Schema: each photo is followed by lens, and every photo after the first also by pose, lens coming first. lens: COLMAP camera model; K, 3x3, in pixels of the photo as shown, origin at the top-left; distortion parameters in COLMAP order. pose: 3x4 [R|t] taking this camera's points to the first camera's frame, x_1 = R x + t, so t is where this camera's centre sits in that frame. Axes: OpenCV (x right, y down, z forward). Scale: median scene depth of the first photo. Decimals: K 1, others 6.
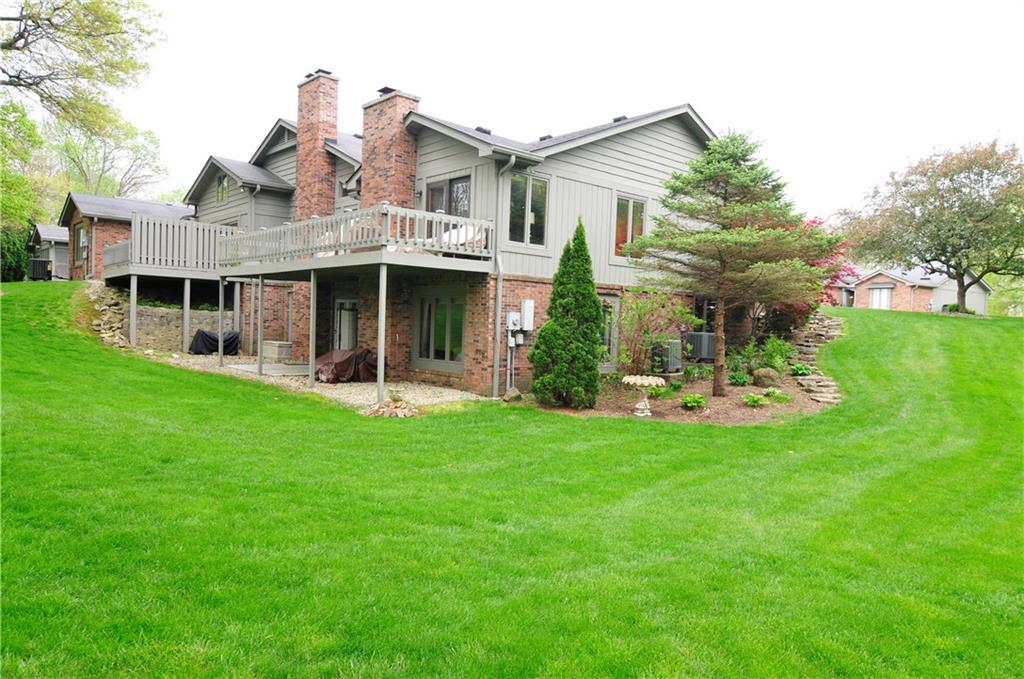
lens RADIAL K [[709.8, 0, 516.3], [0, 709.8, 340.3], [0, 0, 1]] dist [-0.009772, -0.004251]
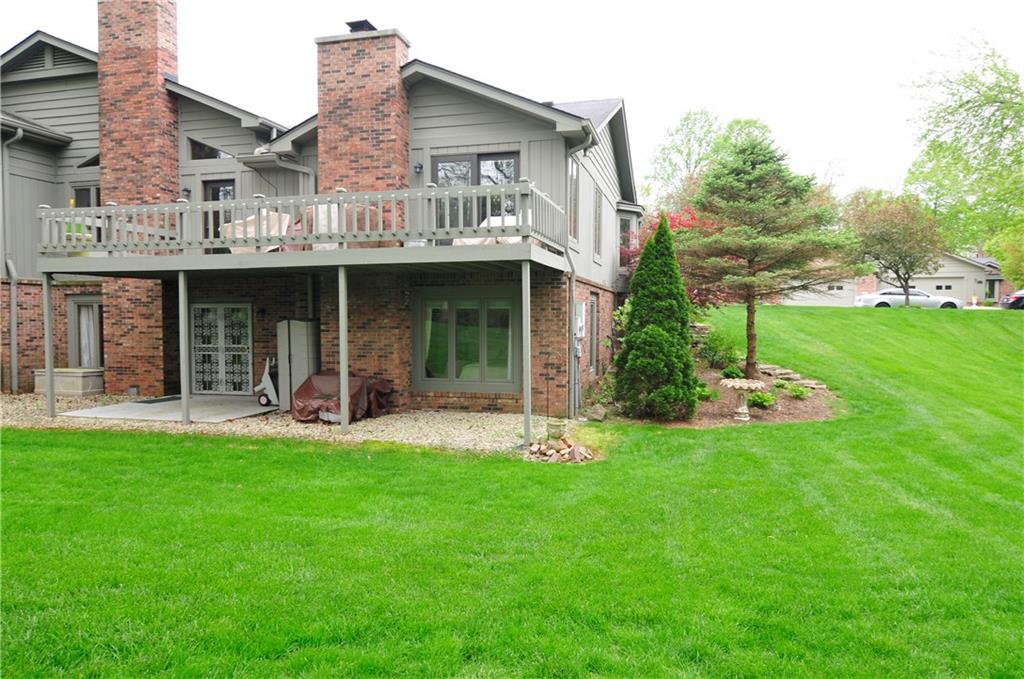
lens RADIAL K [[709.8, 0, 513.3], [0, 709.8, 338.3], [0, 0, 1]] dist [-0.009772, -0.004251]
pose [[0.826889, -0.053846, 0.559782, -0.493626], [0.044560, 0.998549, 0.030229, -0.038489], [-0.560597, -0.000052, 0.828089, 0.295342]]
